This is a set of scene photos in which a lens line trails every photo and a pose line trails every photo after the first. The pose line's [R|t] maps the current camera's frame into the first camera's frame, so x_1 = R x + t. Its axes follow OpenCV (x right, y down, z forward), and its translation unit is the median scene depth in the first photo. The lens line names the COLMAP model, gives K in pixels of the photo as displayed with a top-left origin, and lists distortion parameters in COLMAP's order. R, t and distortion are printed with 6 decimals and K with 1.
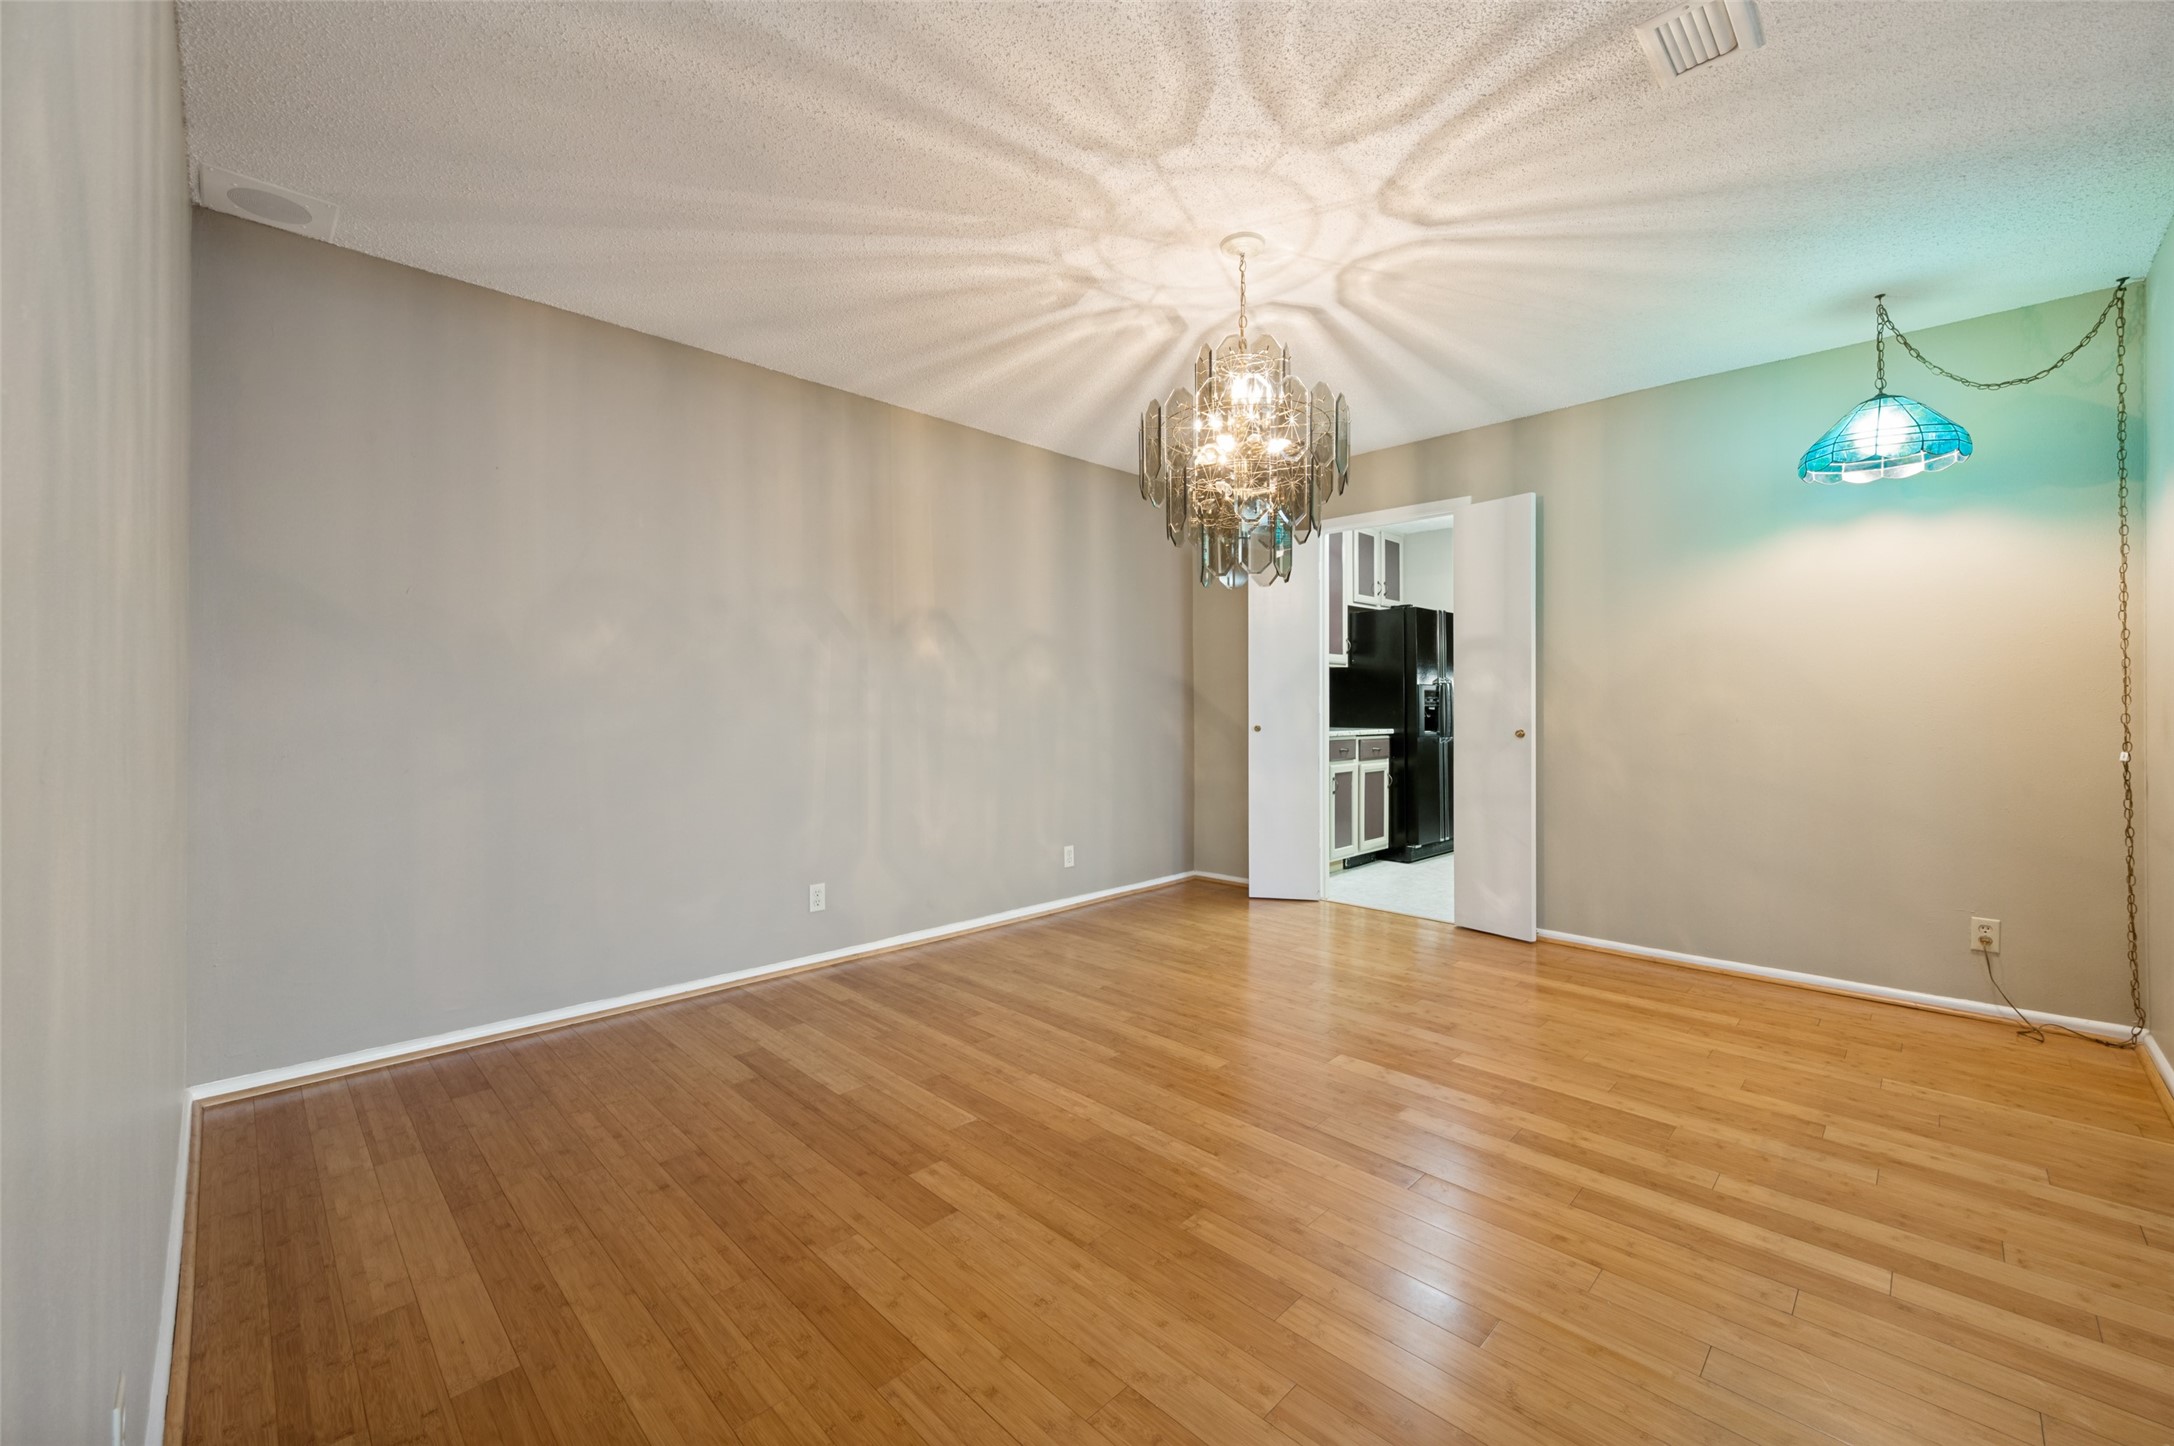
lens RADIAL K [[859.1, 0, 1074.1], [0, 859.1, 694.6], [0, 0, 1]] dist [0.003243, 0.001342]
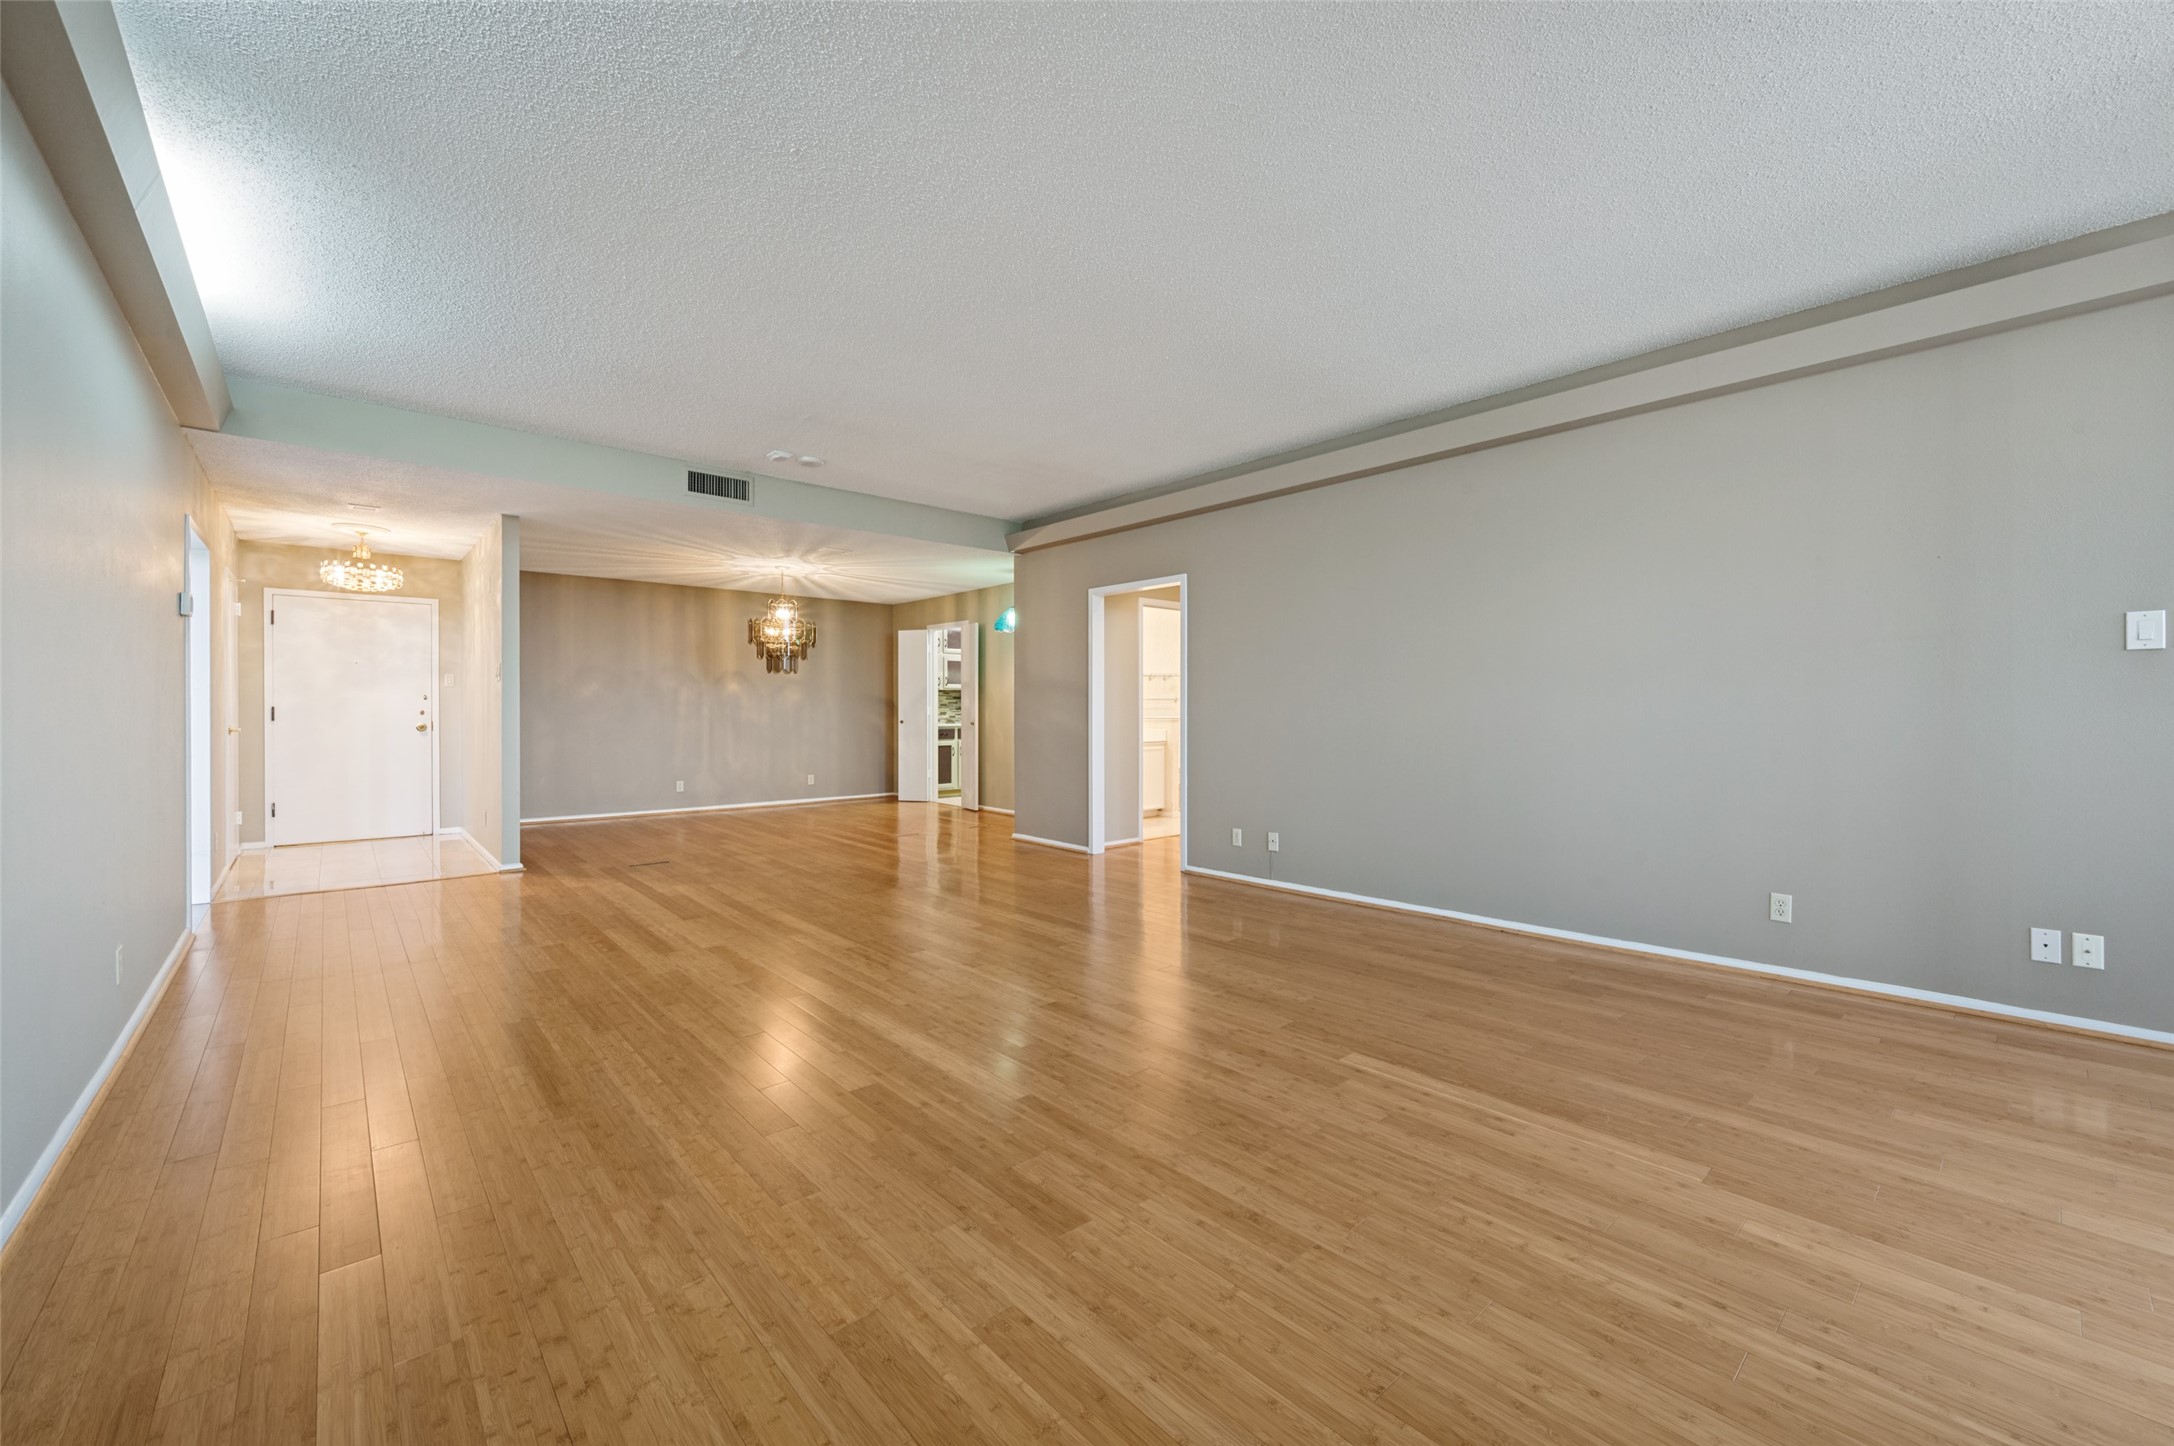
lens RADIAL K [[859.1, 0, 1081.5], [0, 859.1, 713.1], [0, 0, 1]] dist [0.003243, 0.001342]
pose [[0.998317, 0.000538, -0.057990, 0.962999], [0.000452, 0.999854, 0.017054, -0.024054], [0.057991, -0.017051, 0.998171, -1.371175]]
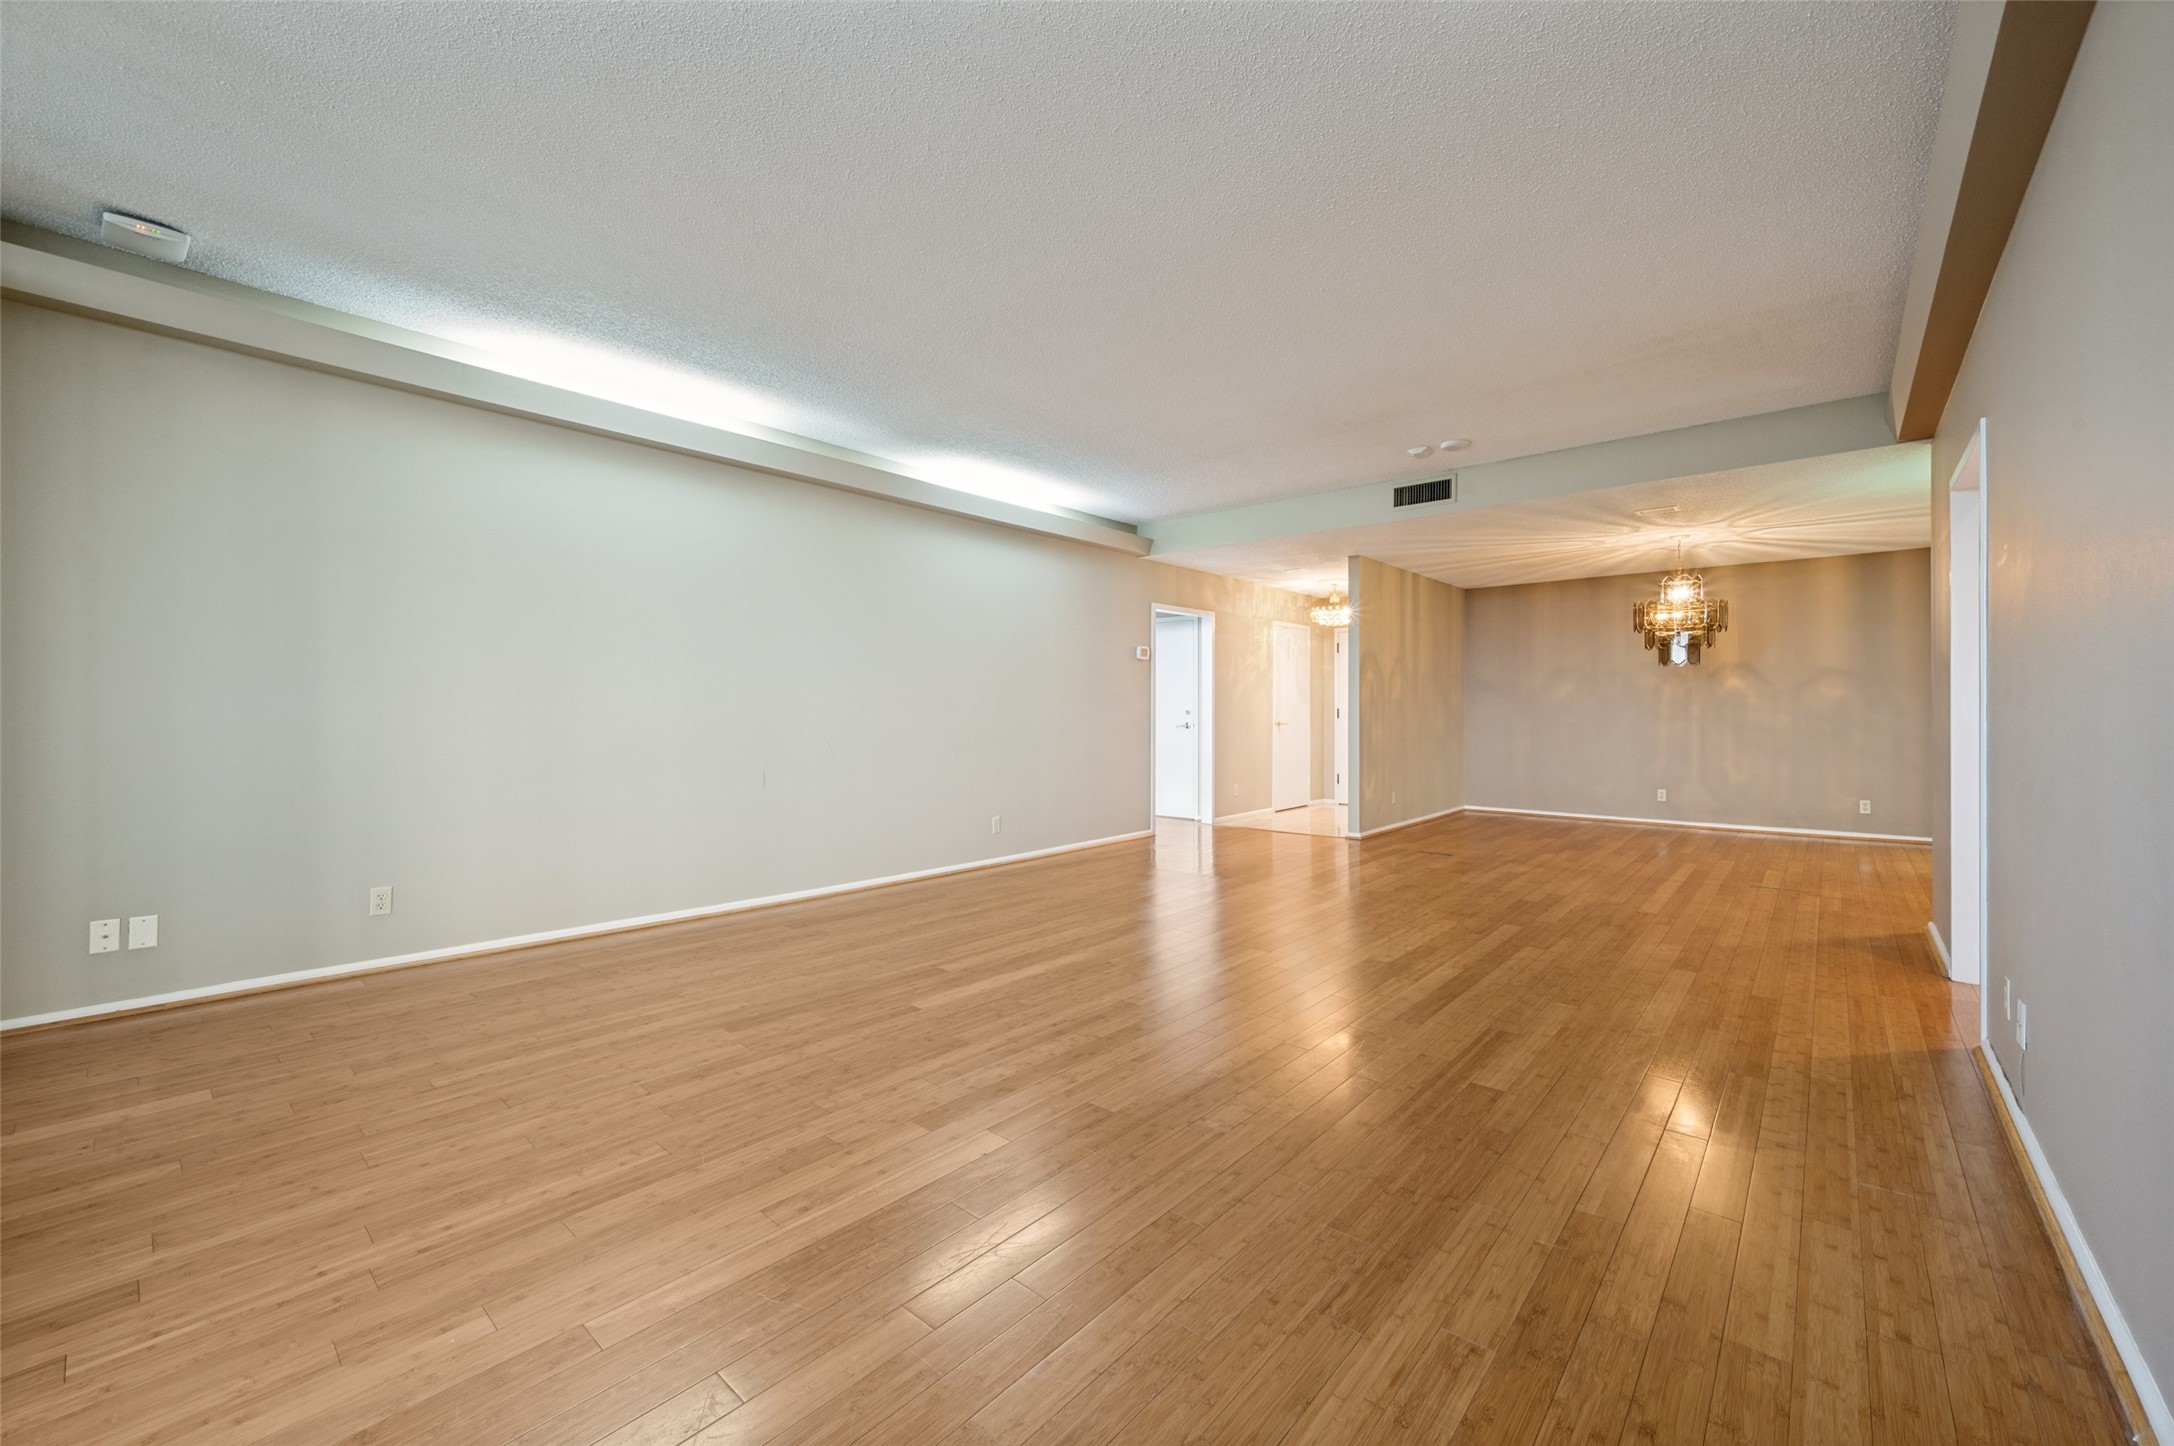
lens RADIAL K [[859.1, 0, 1101.1], [0, 859.1, 711.1], [0, 0, 1]] dist [0.003243, 0.001342]
pose [[0.074728, -0.001250, -0.997203, 1.733270], [0.014776, 0.999891, -0.000146, -0.010828], [0.997094, -0.014724, 0.074739, -0.610710]]
